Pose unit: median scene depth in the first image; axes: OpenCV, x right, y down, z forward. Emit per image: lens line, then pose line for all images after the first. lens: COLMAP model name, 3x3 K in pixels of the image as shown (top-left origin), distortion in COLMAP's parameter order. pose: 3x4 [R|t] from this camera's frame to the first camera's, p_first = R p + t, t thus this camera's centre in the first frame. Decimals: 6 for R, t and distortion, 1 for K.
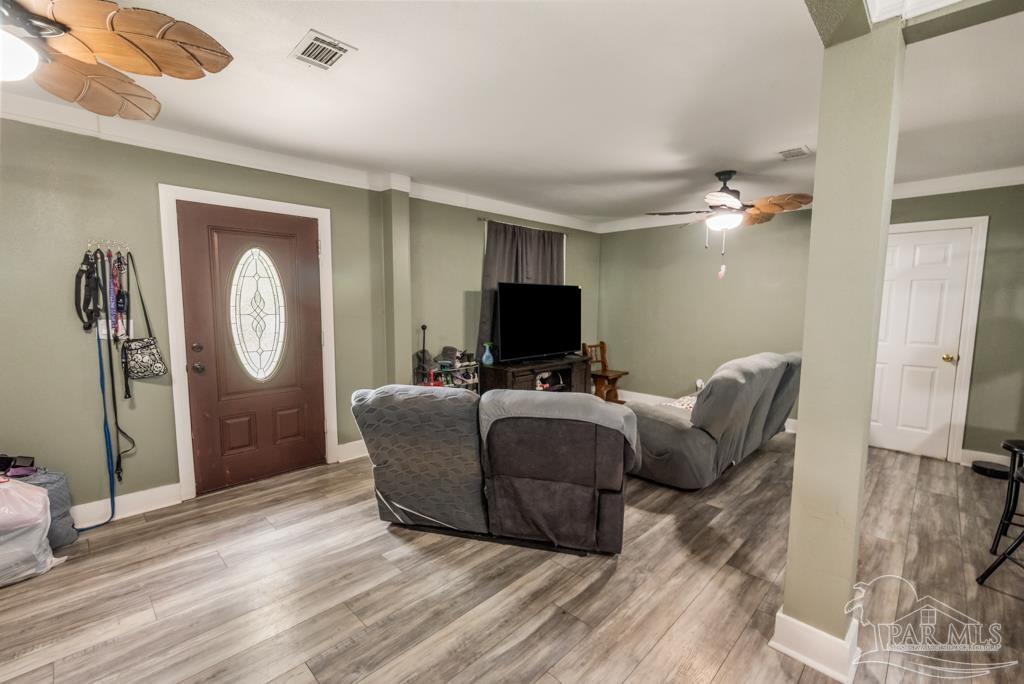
lens RADIAL K [[442.9, 0, 512.0], [0, 442.9, 342.0], [0, 0, 1]] dist [0.000708, 0.000169]
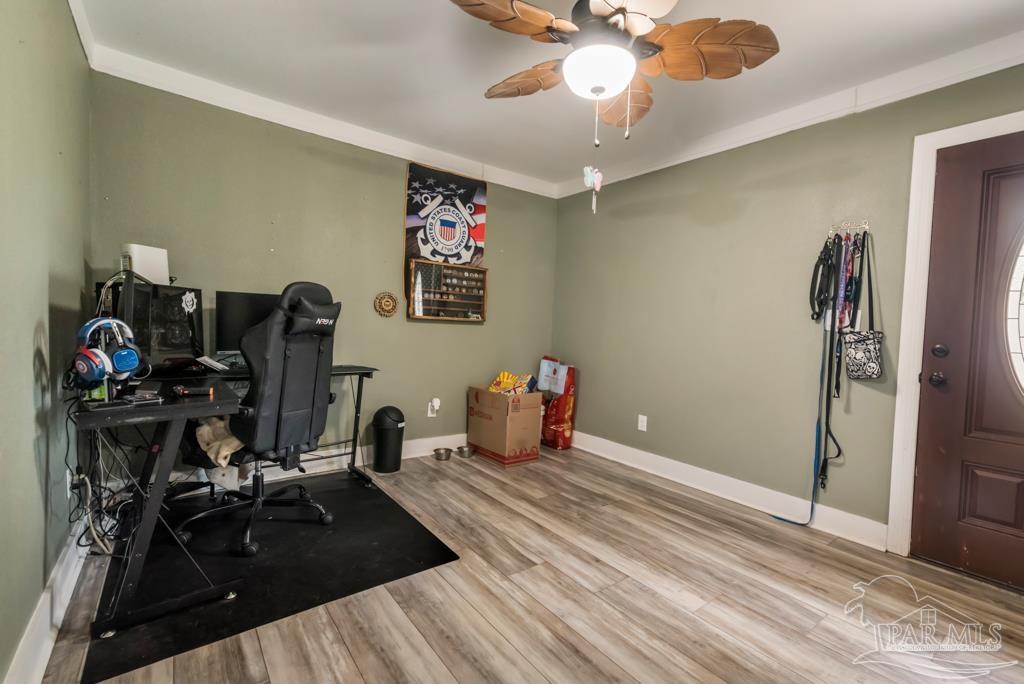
lens RADIAL K [[442.9, 0, 512.0], [0, 442.9, 342.0], [0, 0, 1]] dist [0.000708, 0.000169]
pose [[-0.133577, 0.031315, -0.990544, 0.086484], [-0.125569, 0.990910, 0.048260, 0.054677], [0.983051, 0.130828, -0.128431, 0.458457]]
